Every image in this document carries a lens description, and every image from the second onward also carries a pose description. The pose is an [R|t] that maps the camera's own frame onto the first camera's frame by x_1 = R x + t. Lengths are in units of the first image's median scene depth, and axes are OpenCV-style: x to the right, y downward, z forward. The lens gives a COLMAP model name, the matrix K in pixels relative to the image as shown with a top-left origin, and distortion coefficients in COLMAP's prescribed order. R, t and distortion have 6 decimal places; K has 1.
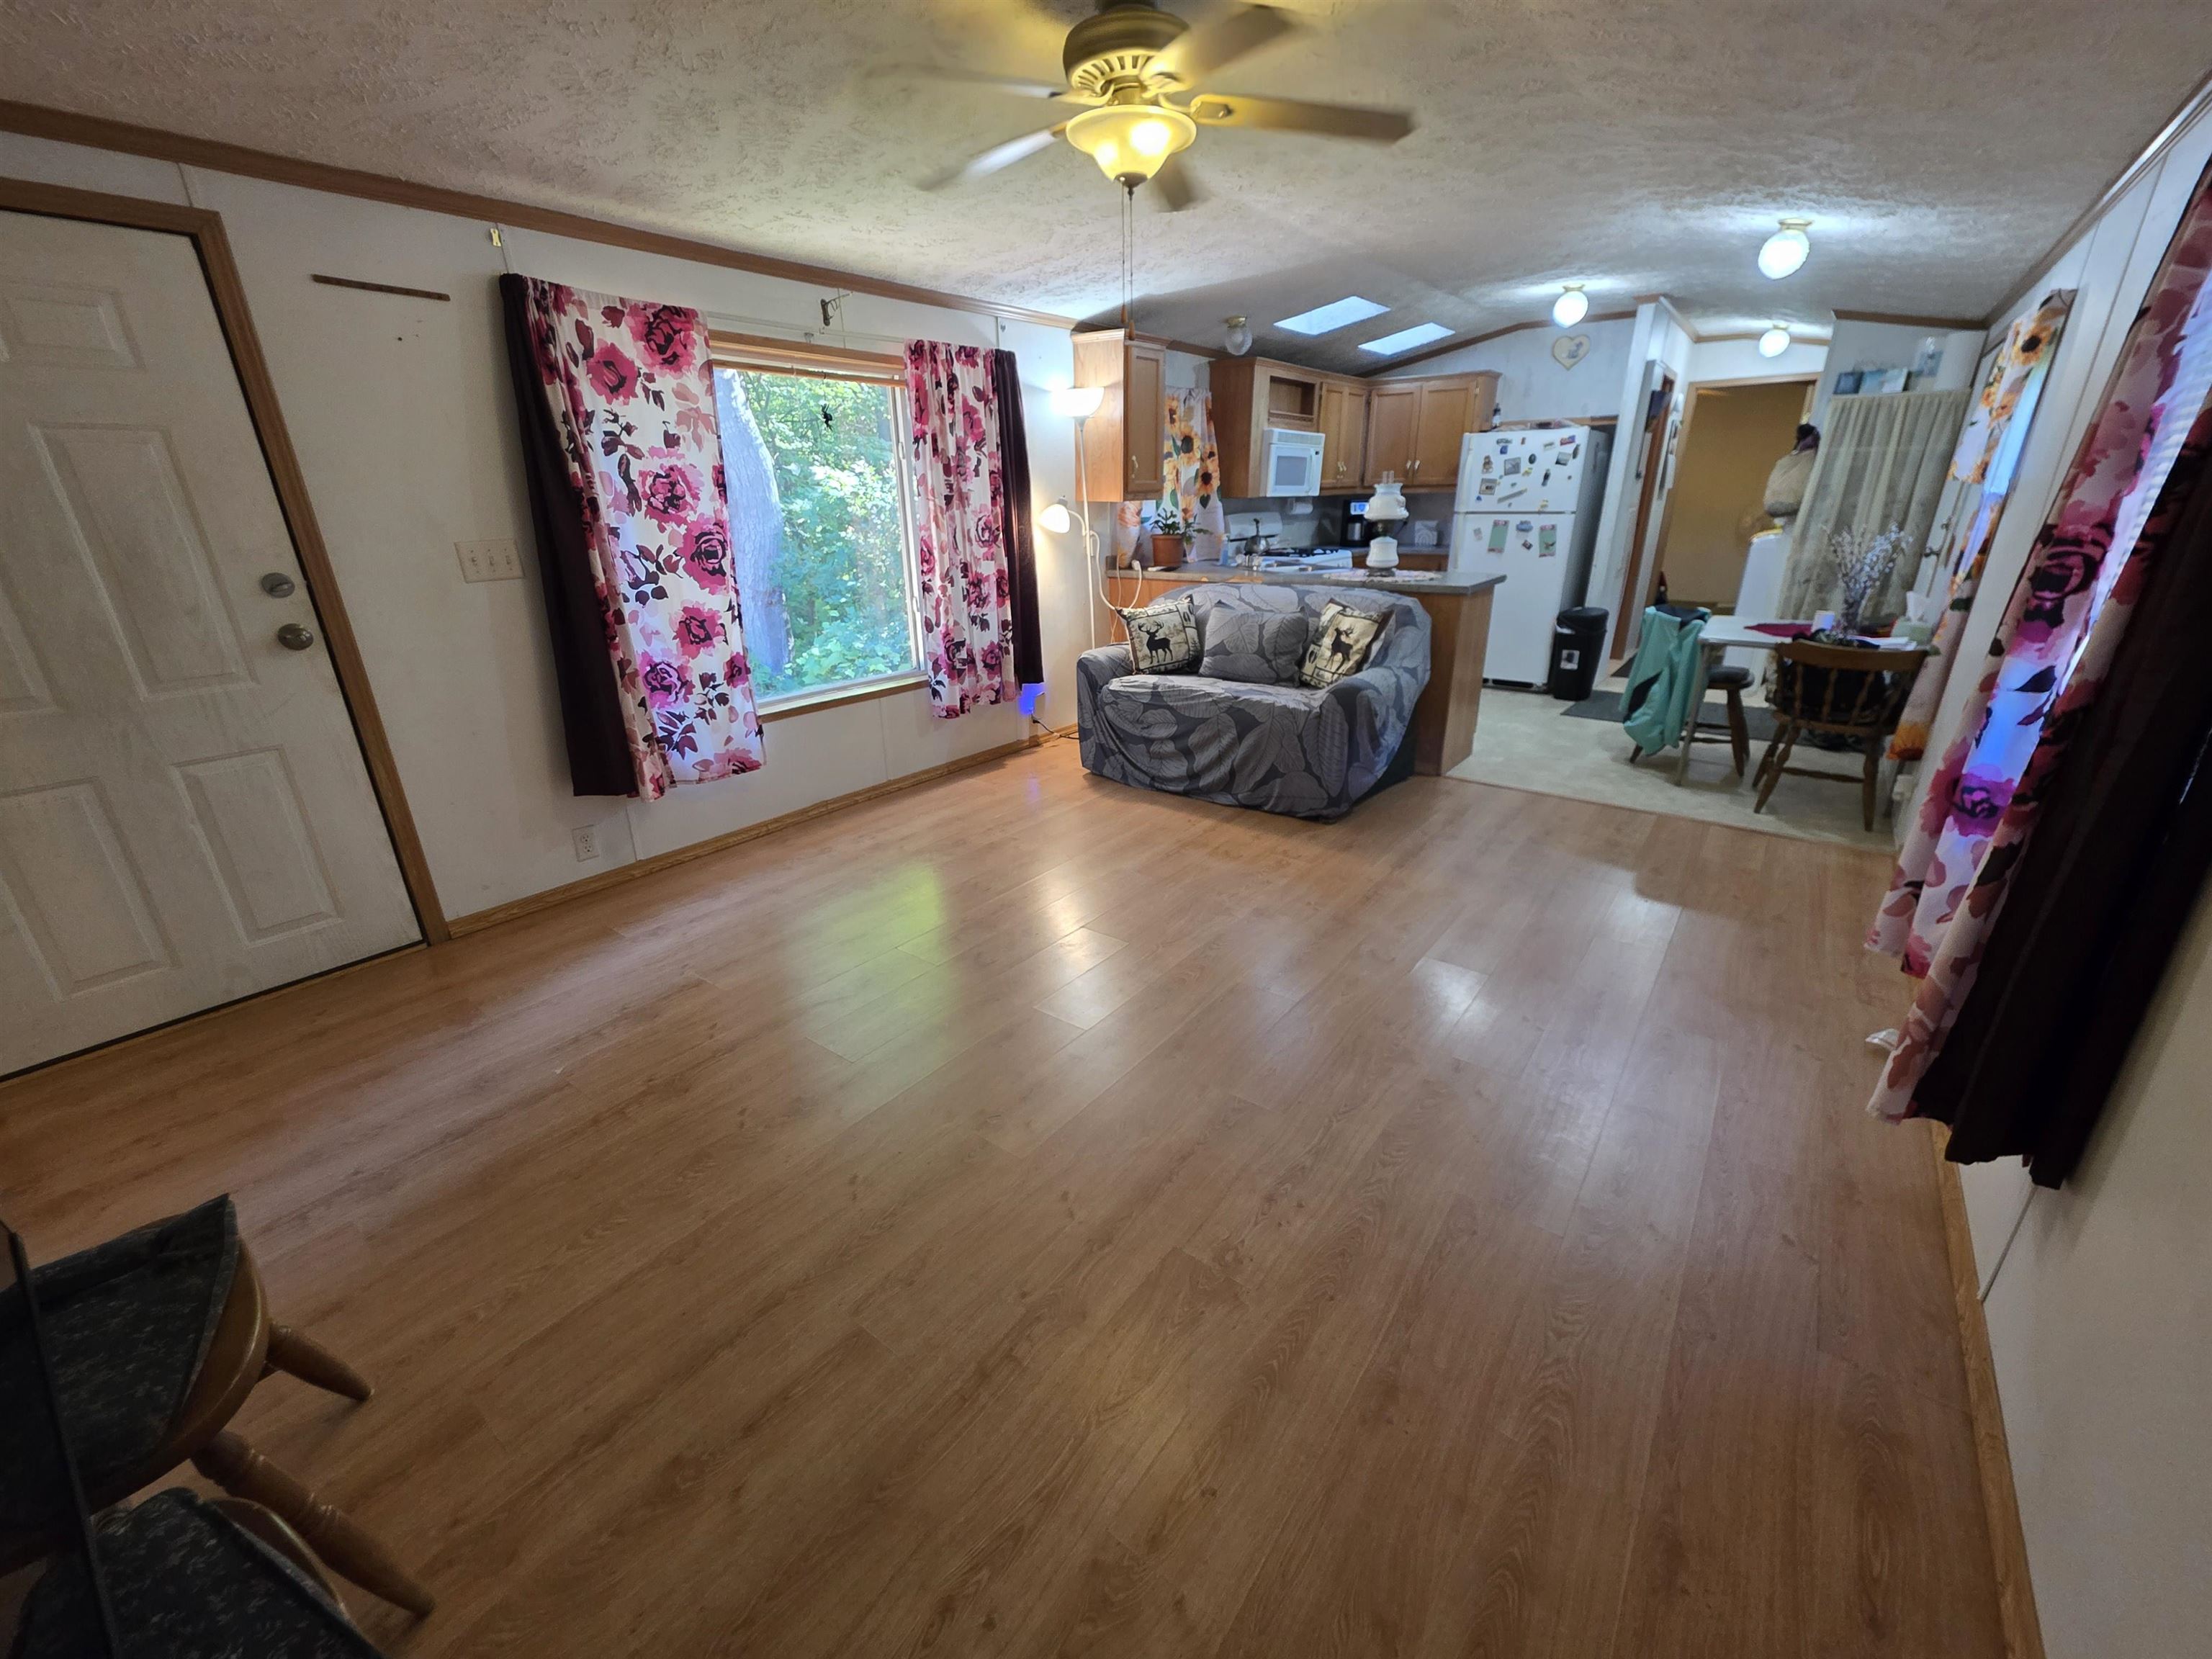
lens RADIAL K [[880.8, 0, 1115.1], [0, 880.8, 839.3], [0, 0, 1]] dist [0.003549, -0.001555]
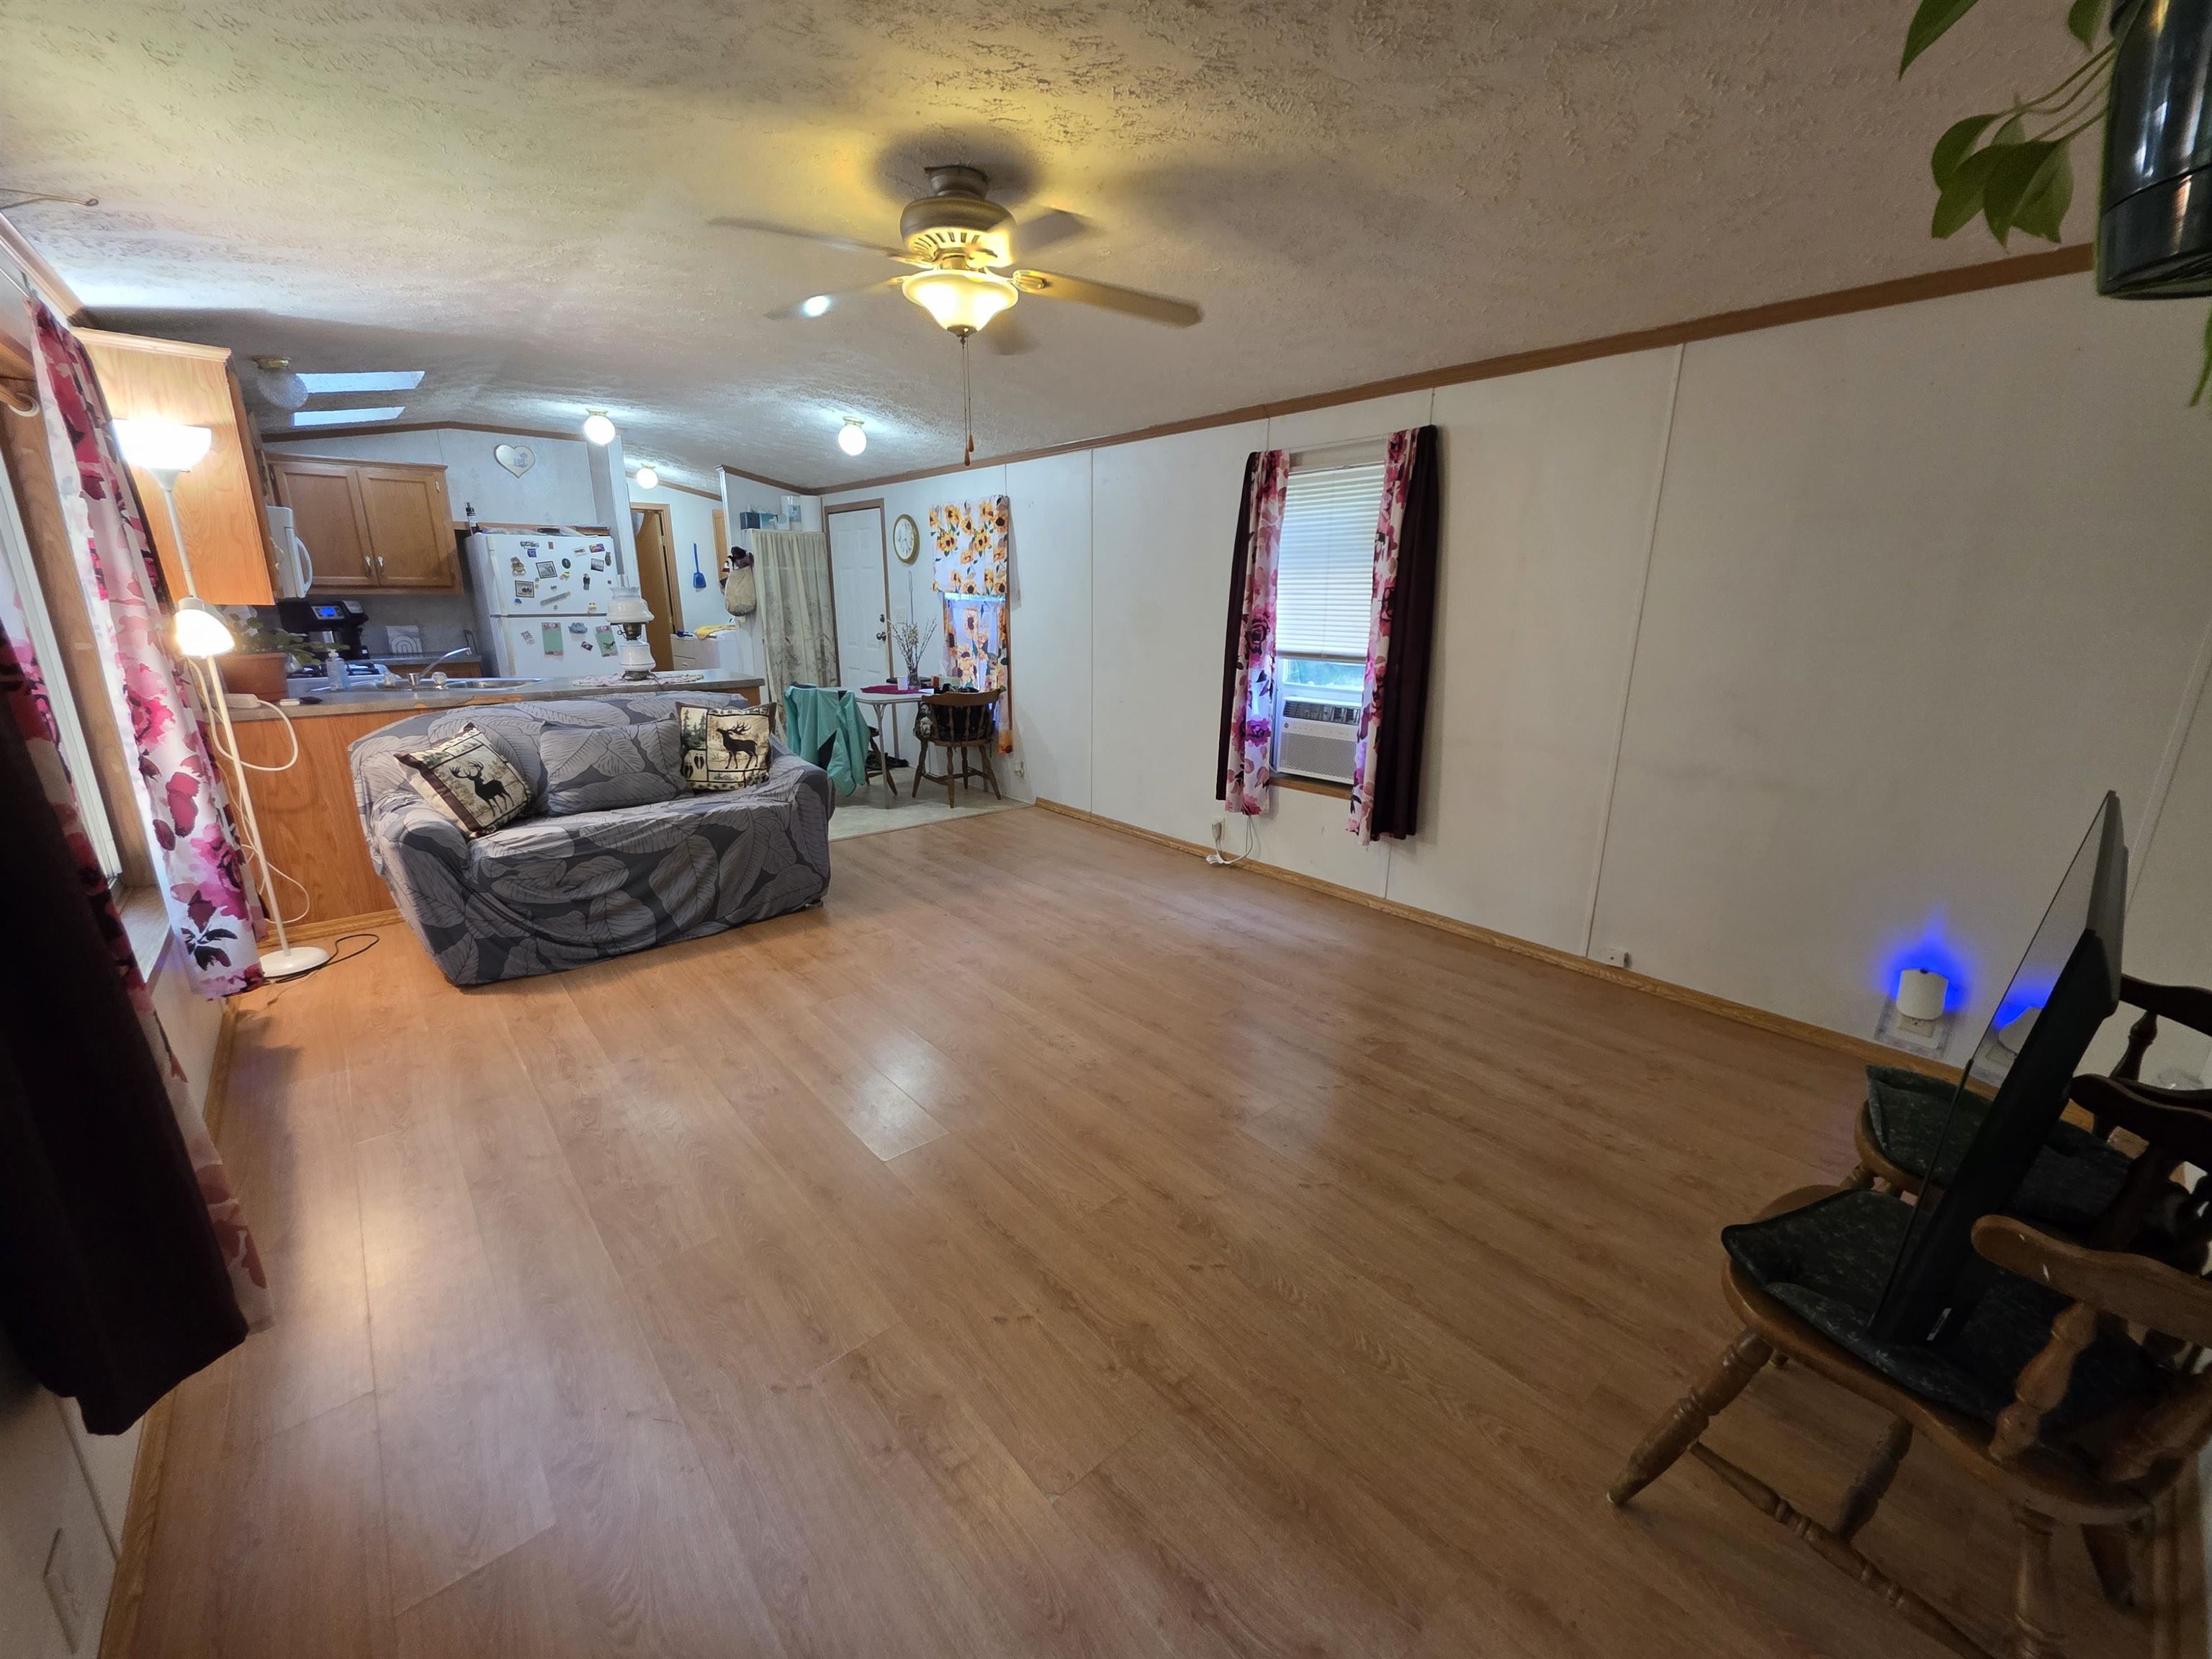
lens RADIAL K [[880.8, 0, 1101.9], [0, 880.8, 825.1], [0, 0, 1]] dist [0.003549, -0.001555]
pose [[0.208957, -0.239102, 0.948244, -0.602120], [0.350065, 0.923684, 0.155768, -0.140640], [-0.913122, 0.299398, 0.276712, 0.361828]]
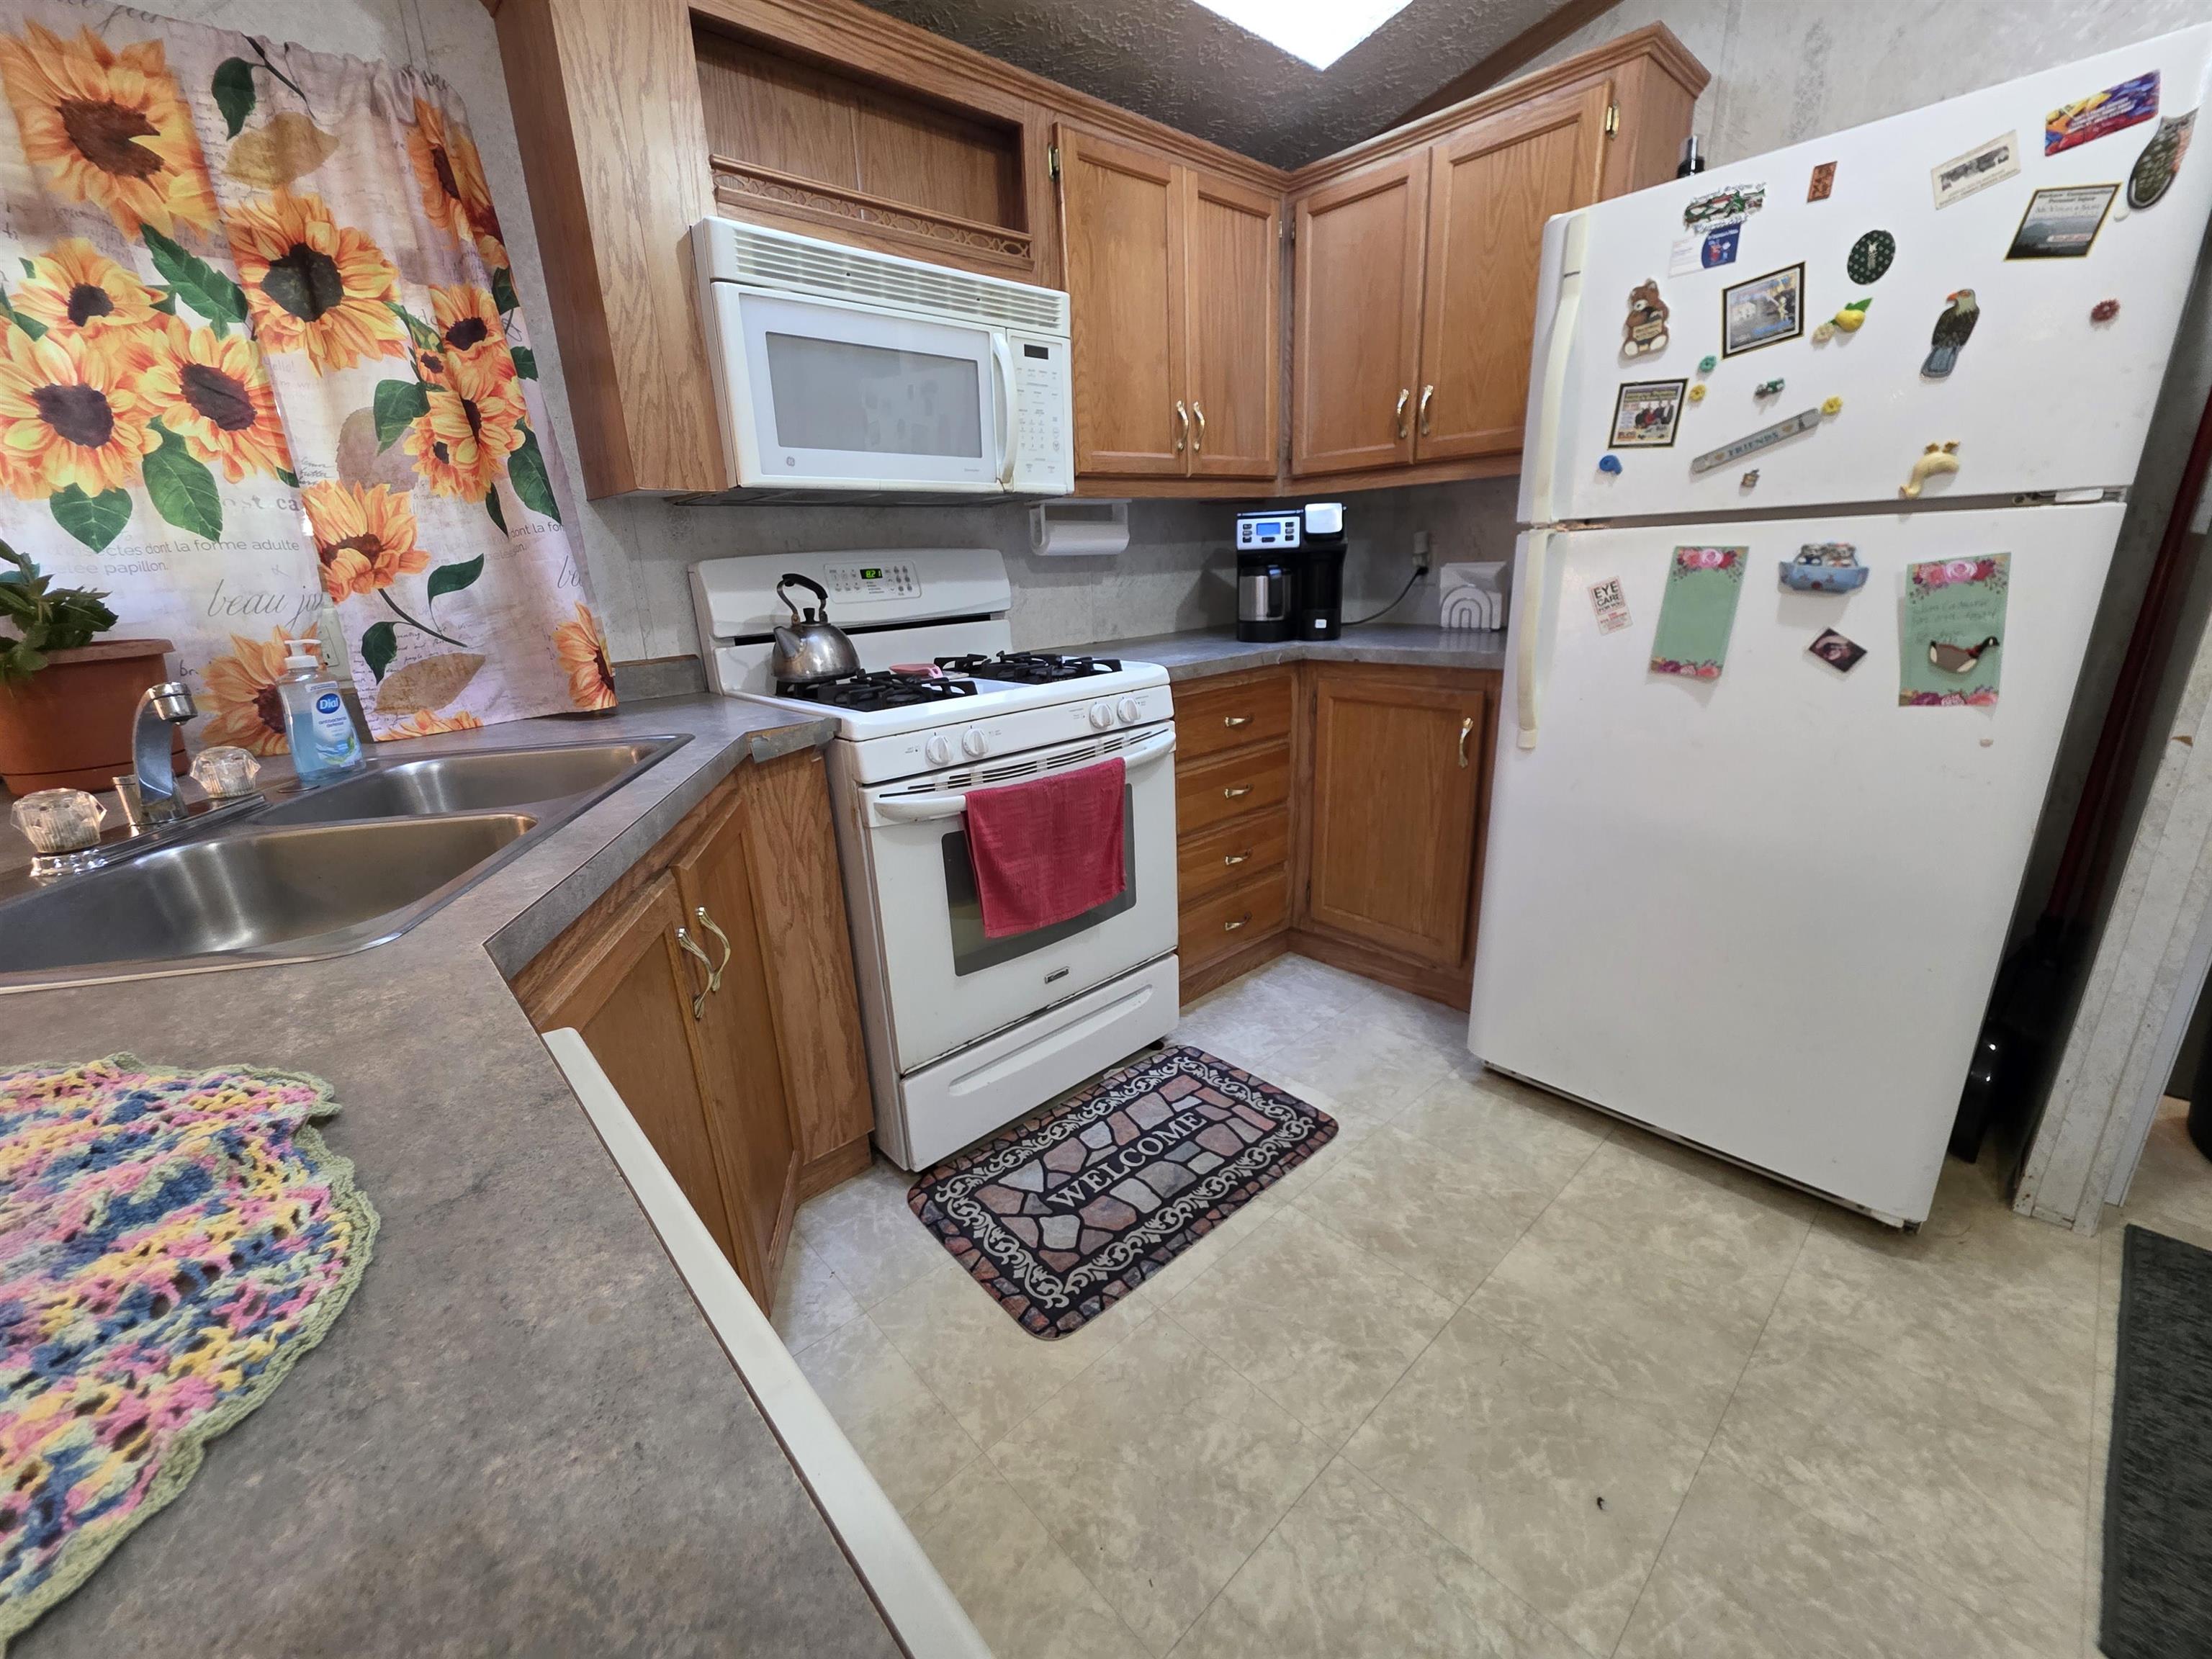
lens RADIAL K [[880.8, 0, 1103.7], [0, 880.8, 831.4], [0, 0, 1]] dist [0.003549, -0.001555]
pose [[0.982029, 0.028597, -0.186549, 0.477244], [-0.041523, 0.996971, -0.065756, -0.387218], [0.184103, 0.072320, 0.980243, 1.093293]]
